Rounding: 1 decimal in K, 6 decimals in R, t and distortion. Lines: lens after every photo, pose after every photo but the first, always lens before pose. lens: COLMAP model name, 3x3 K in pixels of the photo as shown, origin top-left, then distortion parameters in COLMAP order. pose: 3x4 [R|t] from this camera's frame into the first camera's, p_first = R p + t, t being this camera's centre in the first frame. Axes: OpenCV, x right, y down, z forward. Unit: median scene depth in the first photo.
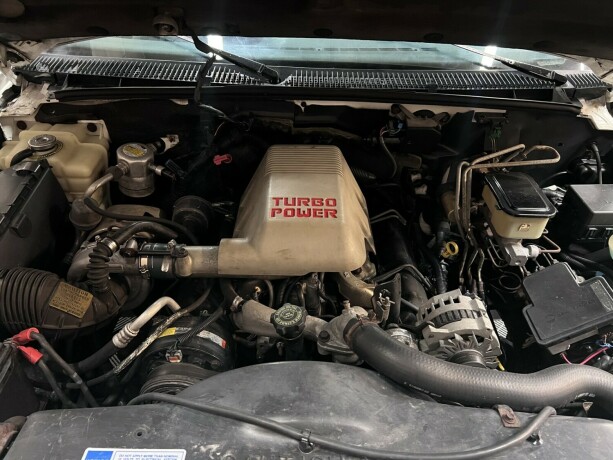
lens RADIAL K [[463.3, 0, 303.8], [0, 463.3, 231.7], [0, 0, 1]] dist [0.053667, -0.069096]
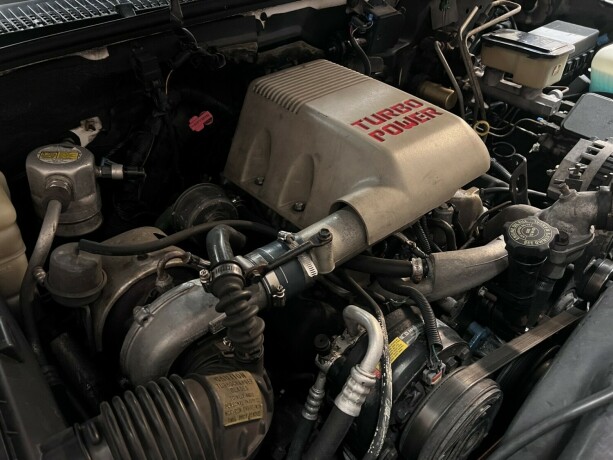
lens RADIAL K [[463.3, 0, 308.6], [0, 463.3, 232.2], [0, 0, 1]] dist [0.053667, -0.069096]
pose [[0.776295, -0.424976, 0.465576, -0.428034], [0.416194, 0.900251, 0.127790, -0.035651], [-0.473443, 0.094567, 0.875733, 0.363320]]
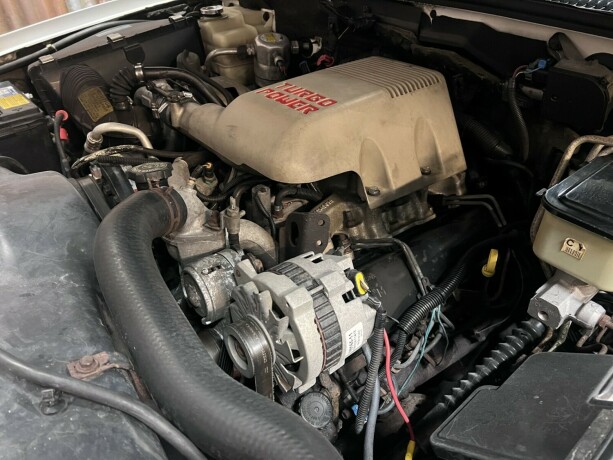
lens RADIAL K [[463.3, 0, 312.5], [0, 463.3, 229.4], [0, 0, 1]] dist [0.053667, -0.069096]
pose [[0.638531, 0.409608, -0.651536, 0.510295], [-0.448522, 0.886020, 0.117455, 0.032964], [0.625385, 0.217230, 0.749470, 0.390161]]
